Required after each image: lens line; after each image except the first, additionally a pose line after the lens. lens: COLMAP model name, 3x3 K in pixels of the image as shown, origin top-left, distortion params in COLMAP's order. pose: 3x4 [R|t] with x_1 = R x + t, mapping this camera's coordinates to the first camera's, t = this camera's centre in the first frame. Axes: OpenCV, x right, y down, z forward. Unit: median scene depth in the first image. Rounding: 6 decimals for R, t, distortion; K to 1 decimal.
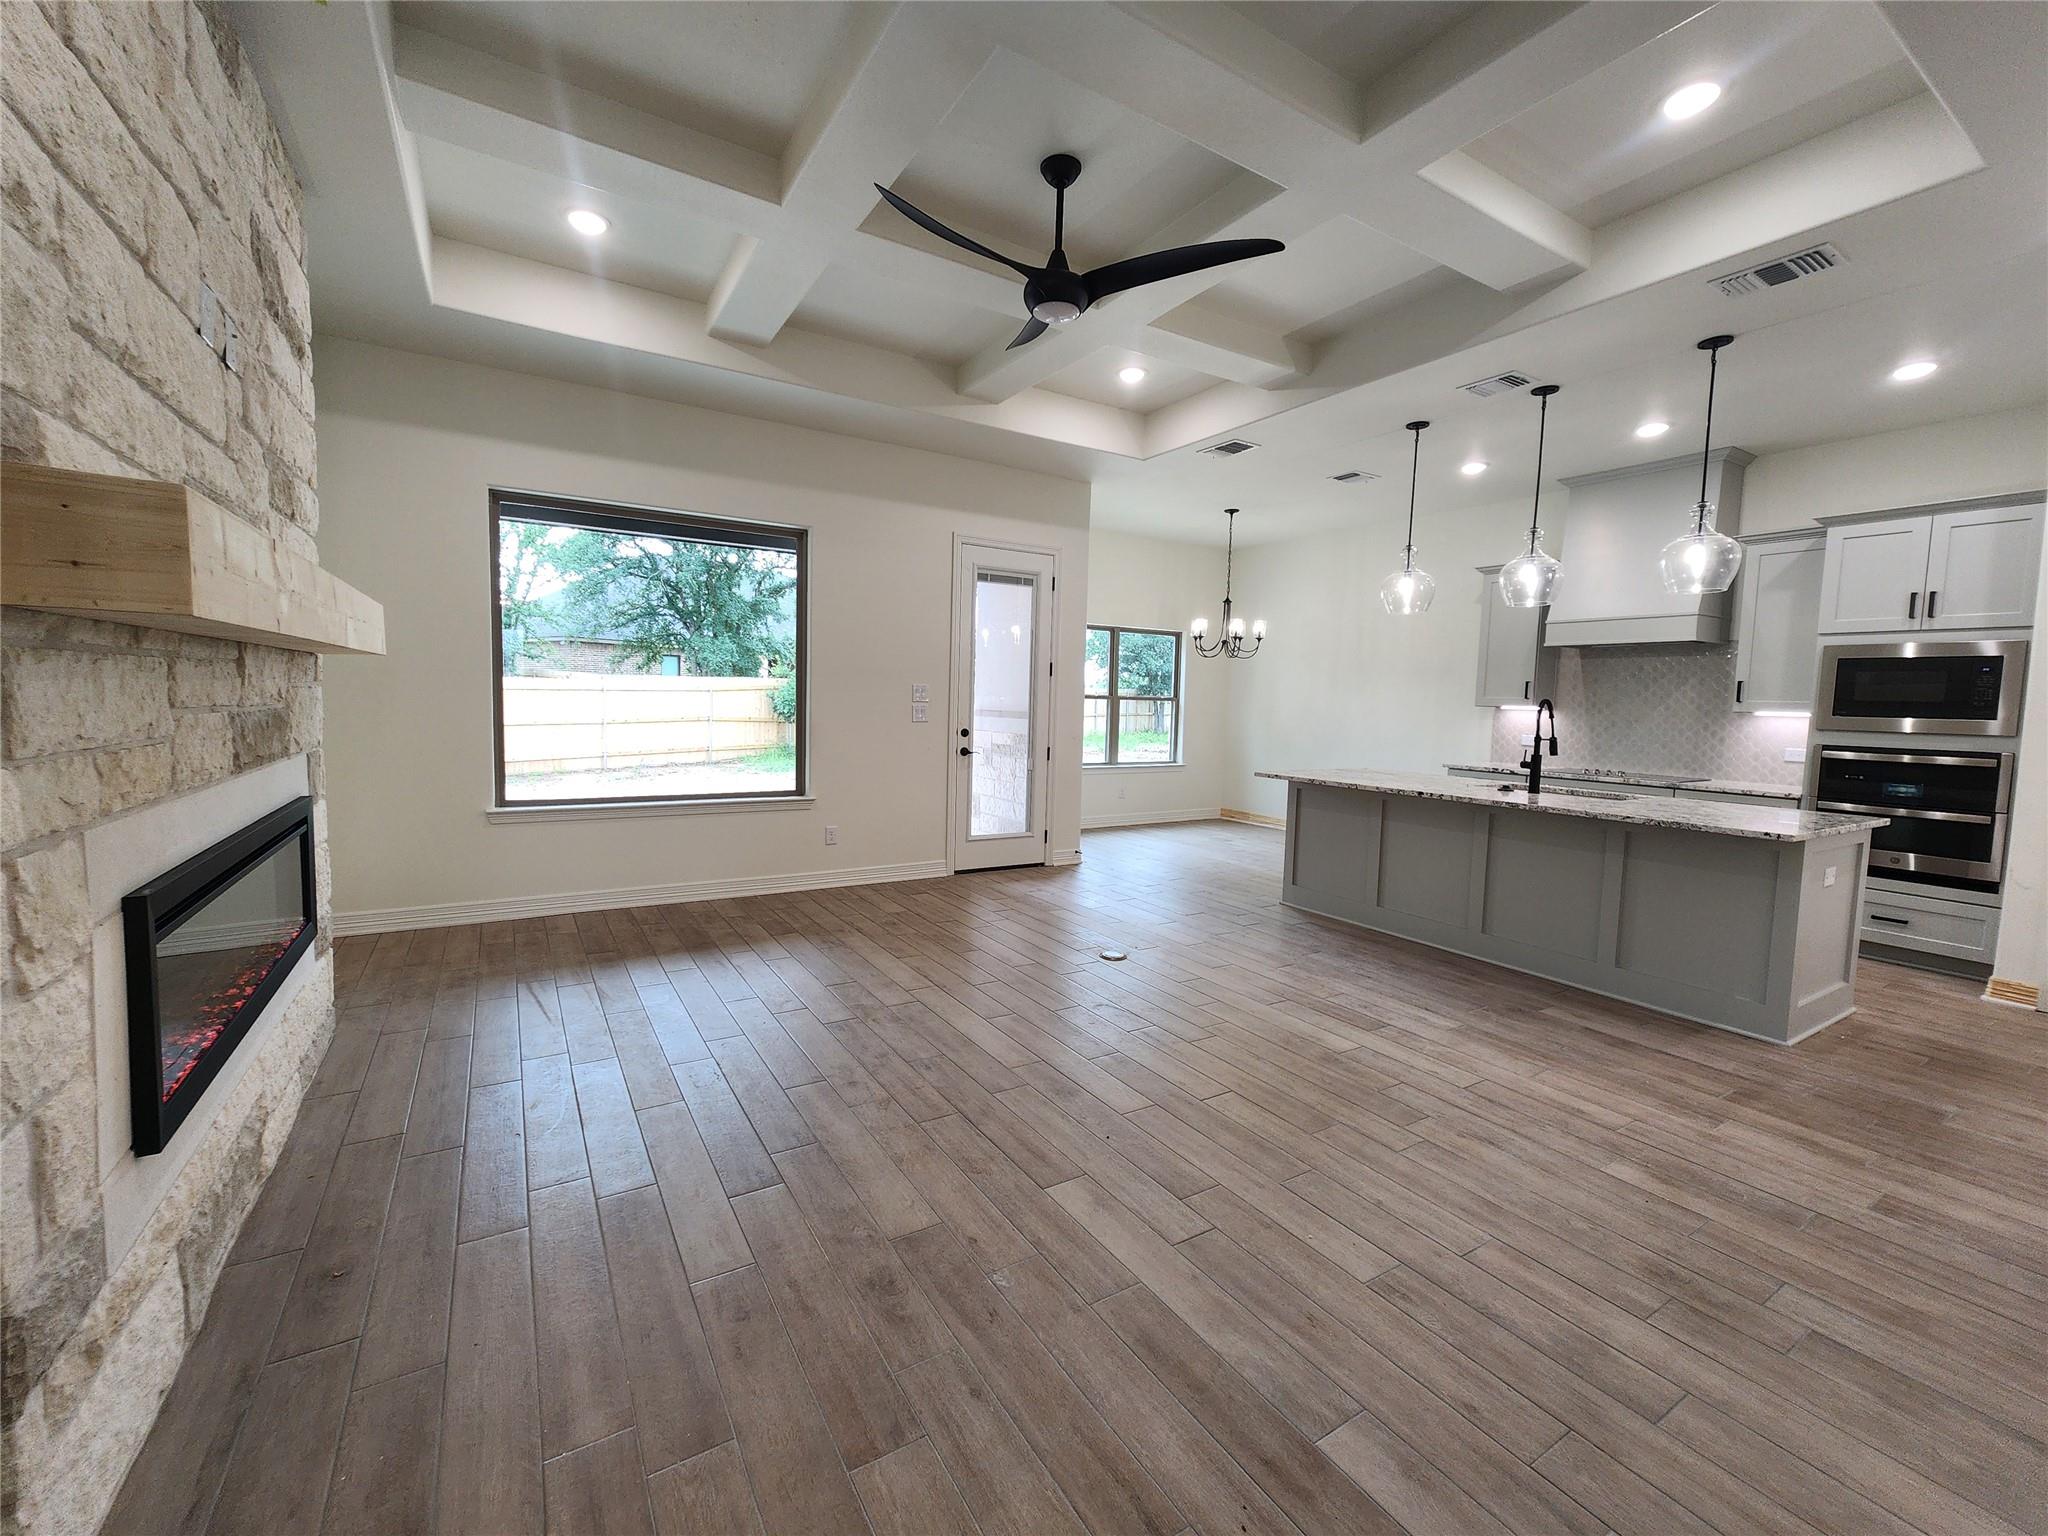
lens RADIAL K [[836.4, 0, 1013.5], [0, 836.4, 759.7], [0, 0, 1]] dist [0.000193, 0.000521]
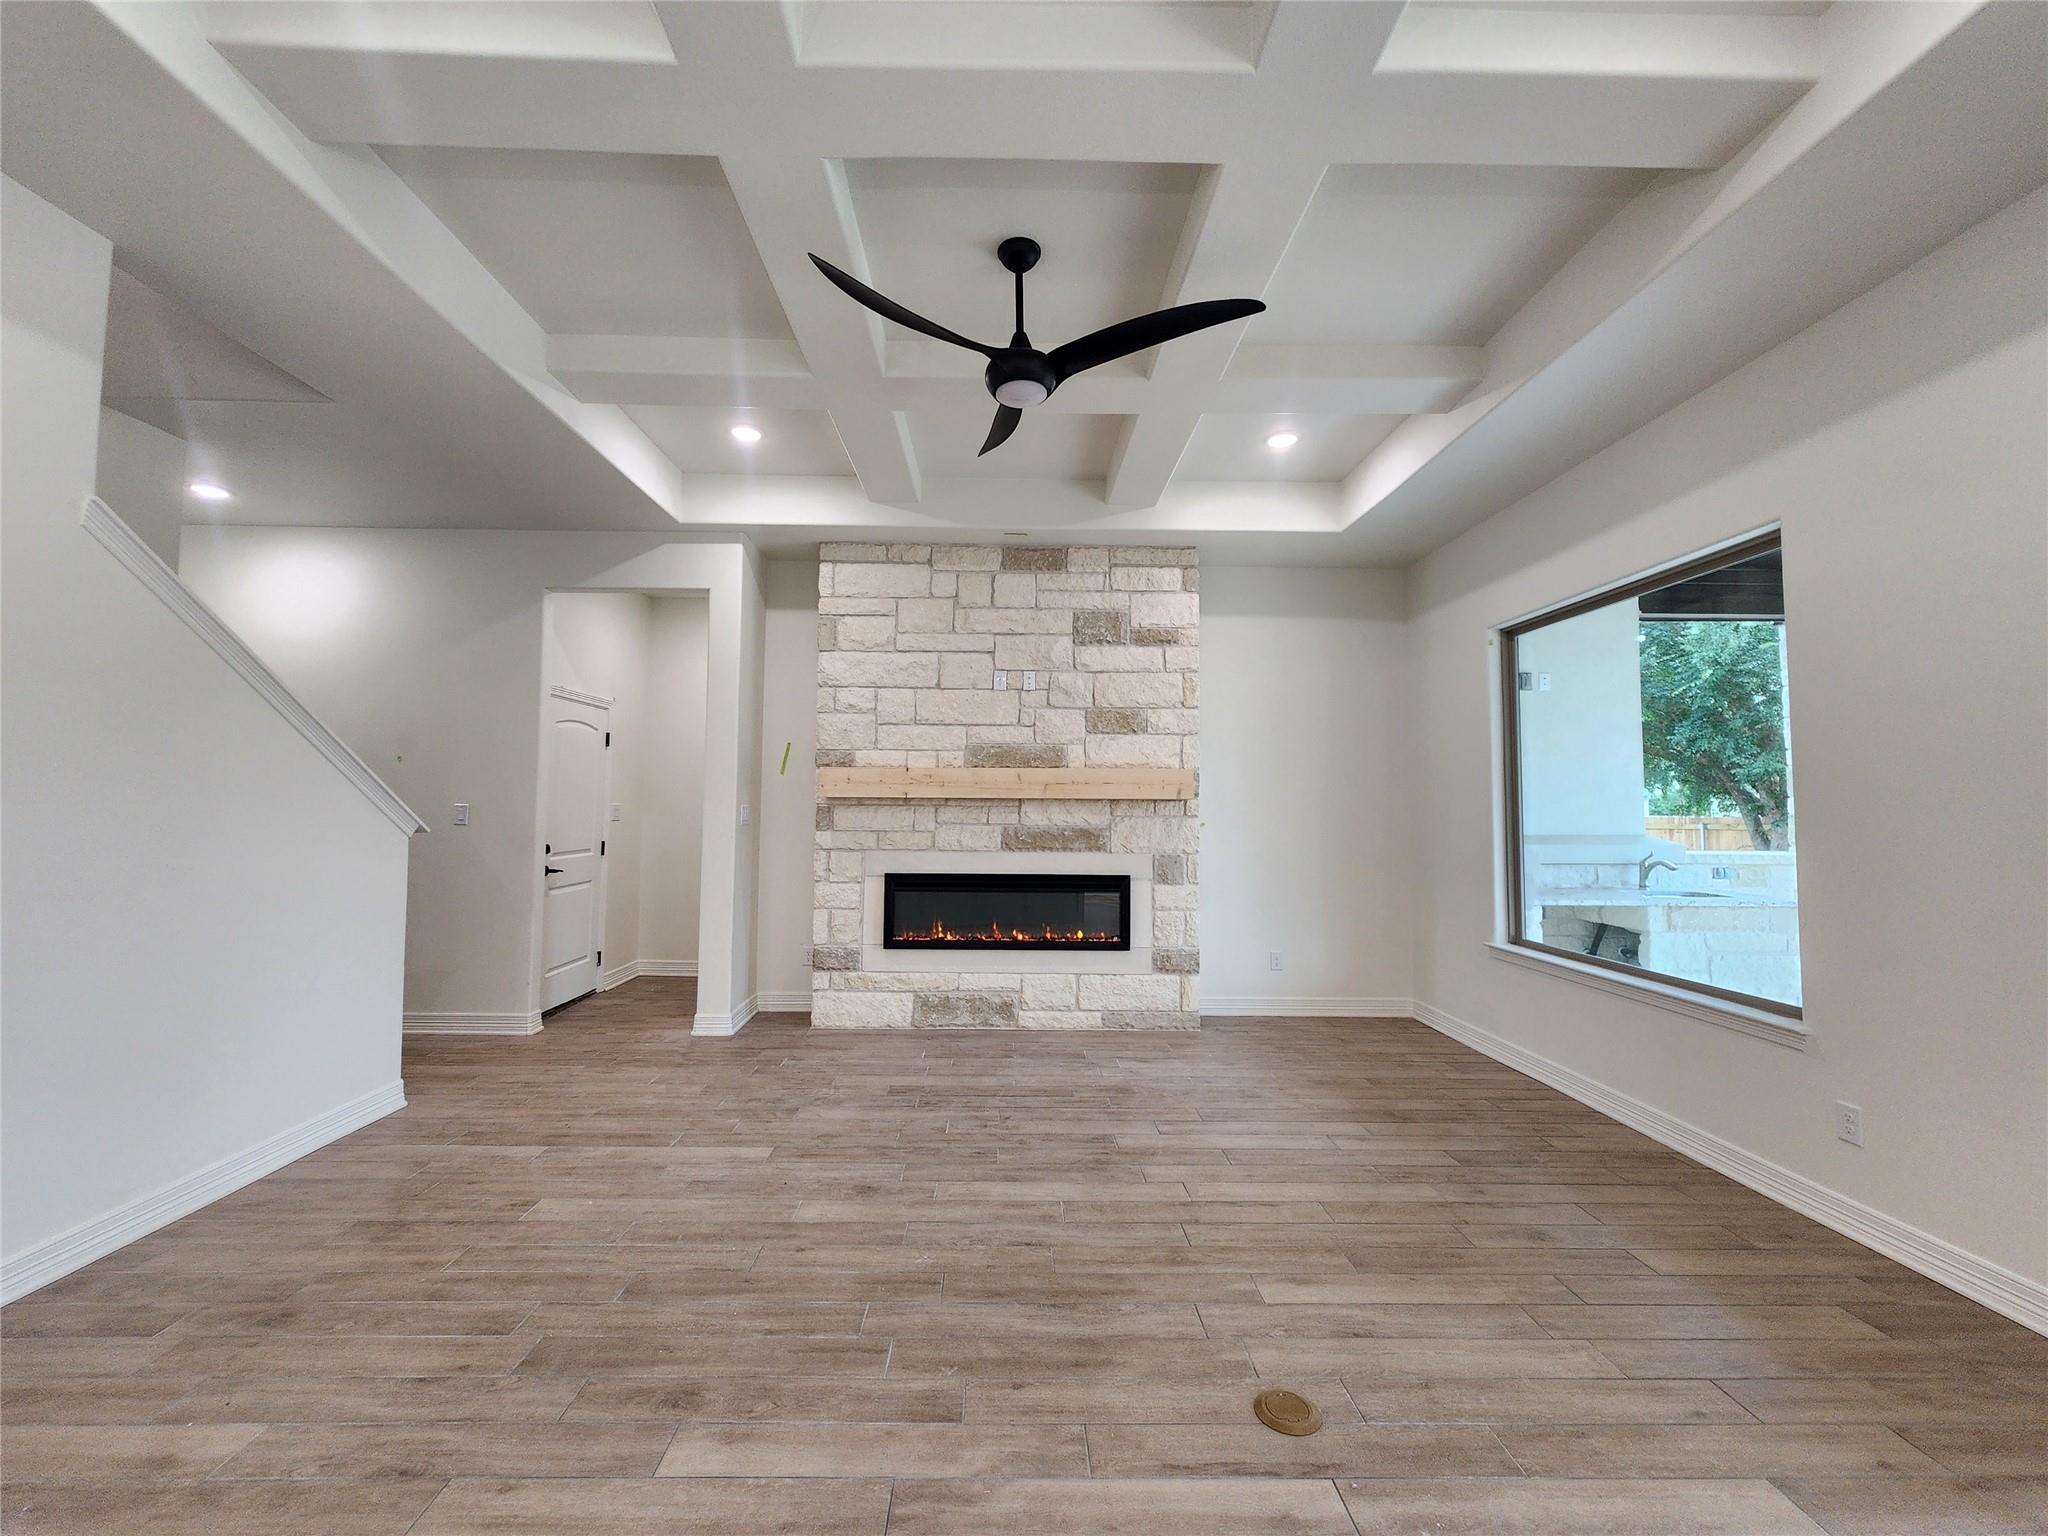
lens RADIAL K [[836.4, 0, 1009.7], [0, 836.4, 766.9], [0, 0, 1]] dist [0.000193, 0.000521]
pose [[-0.512687, -0.073509, -0.855423, 0.503146], [-0.085567, 0.995742, -0.034284, -0.060493], [0.854301, 0.055619, -0.516794, 0.925895]]
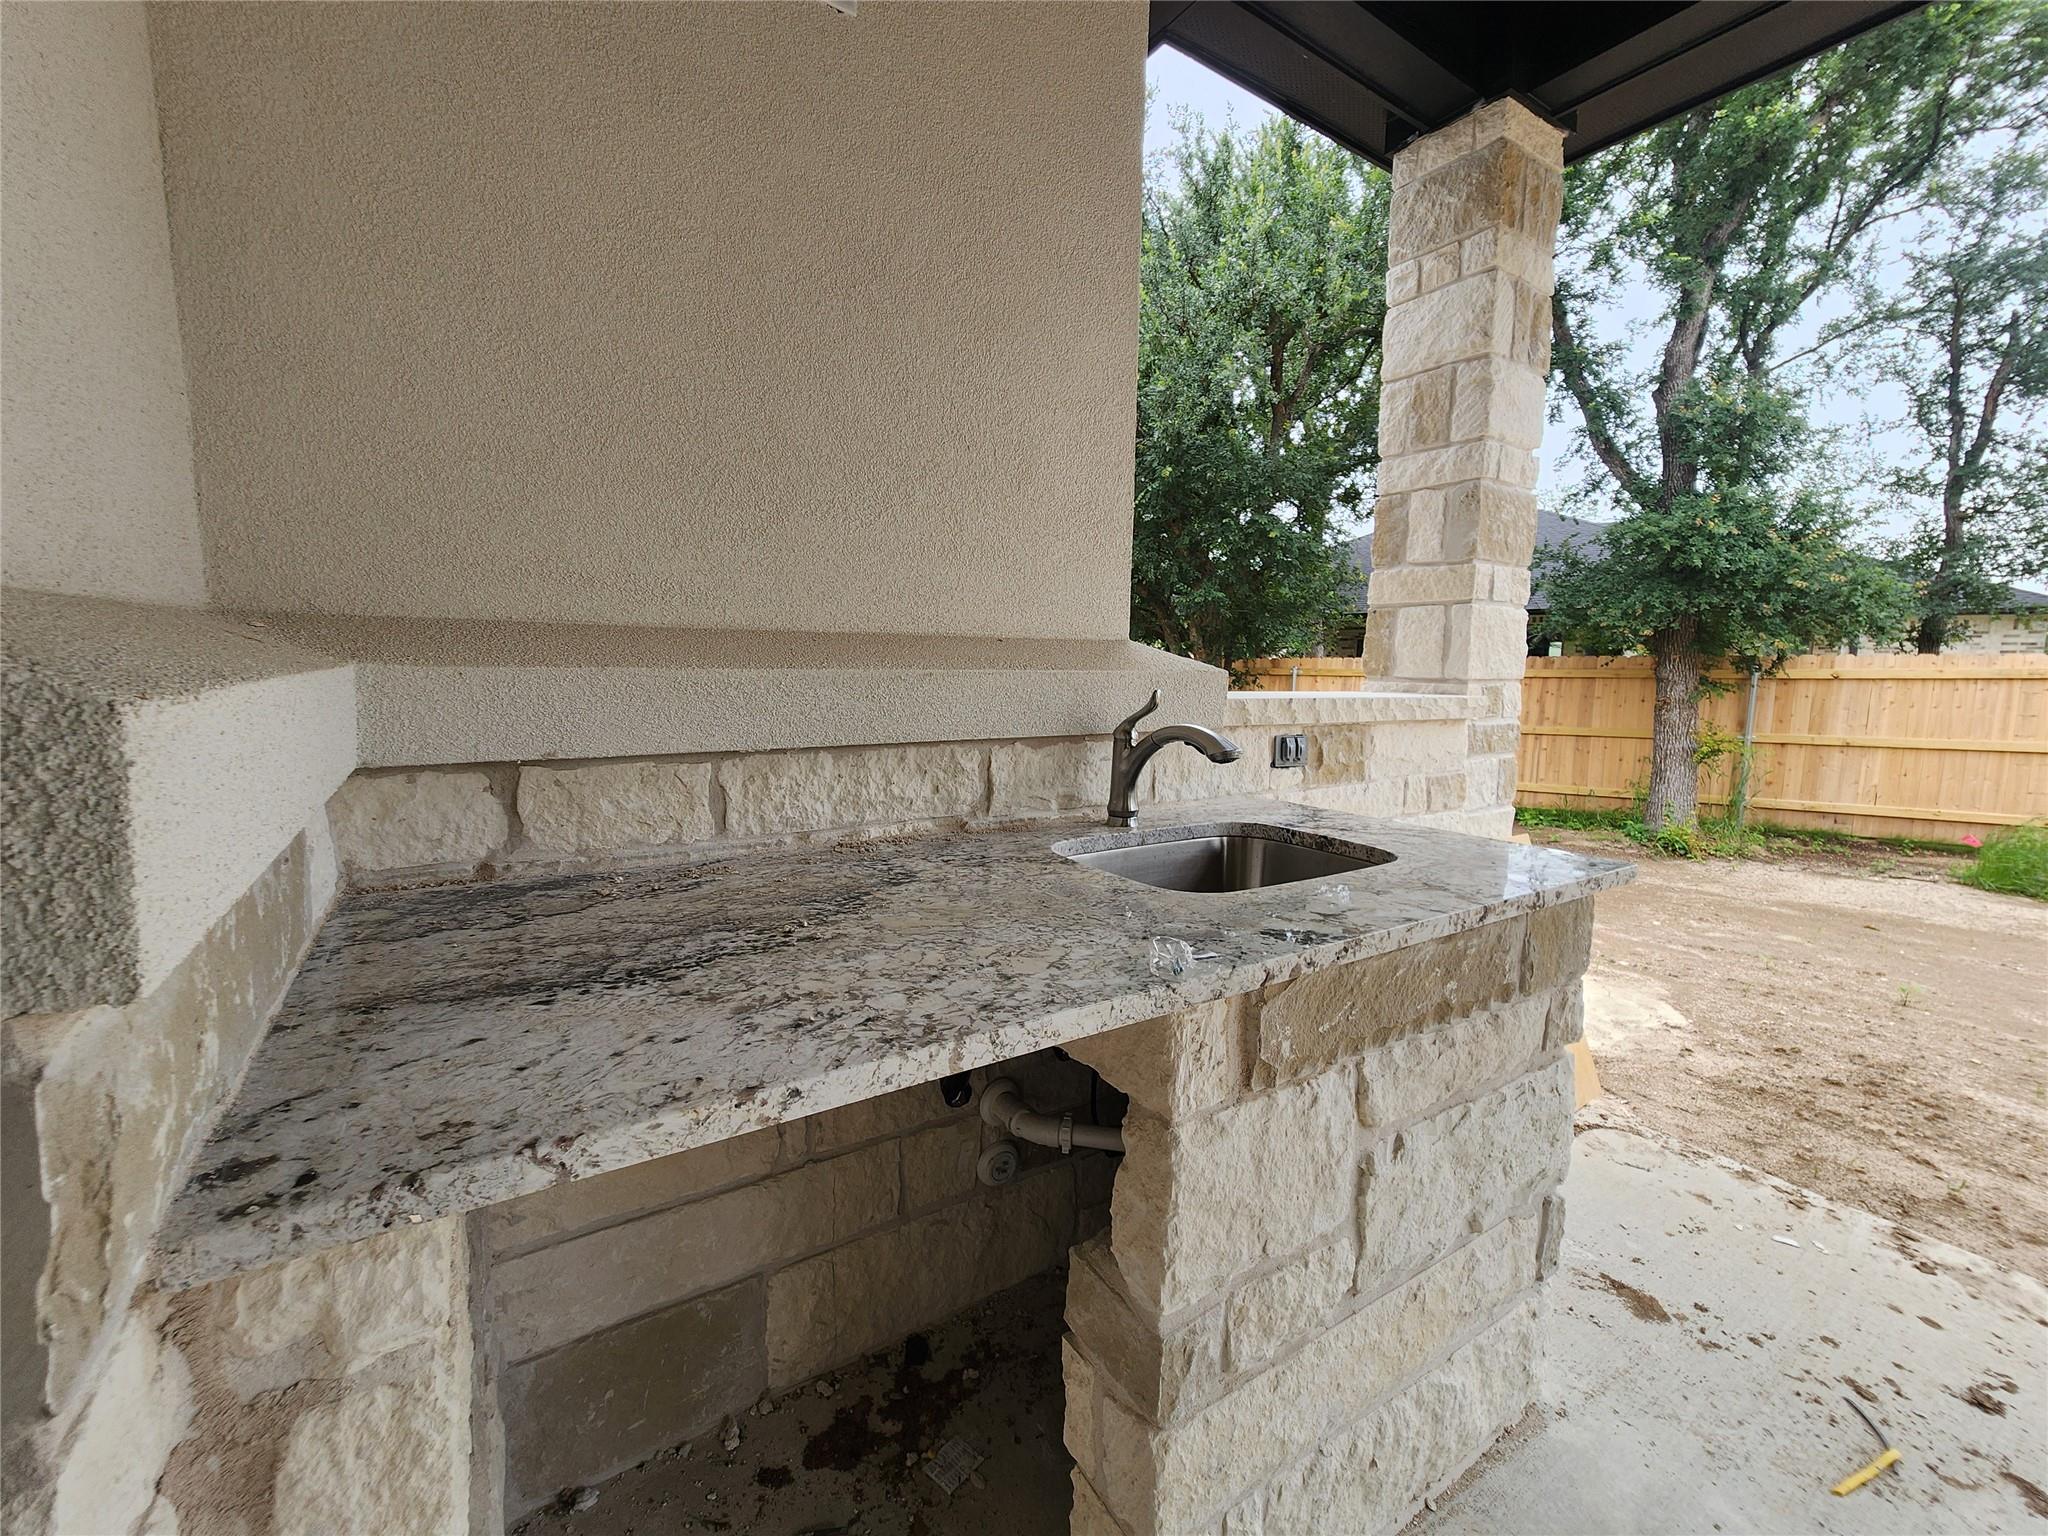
lens RADIAL K [[836.4, 0, 1023.0], [0, 836.4, 765.7], [0, 0, 1]] dist [0.000193, 0.000521]
pose [[0.041802, 0.091540, -0.994924, -0.533014], [-0.089907, 0.992099, 0.087503, -0.055307], [0.995073, 0.085793, 0.049702, 1.020633]]
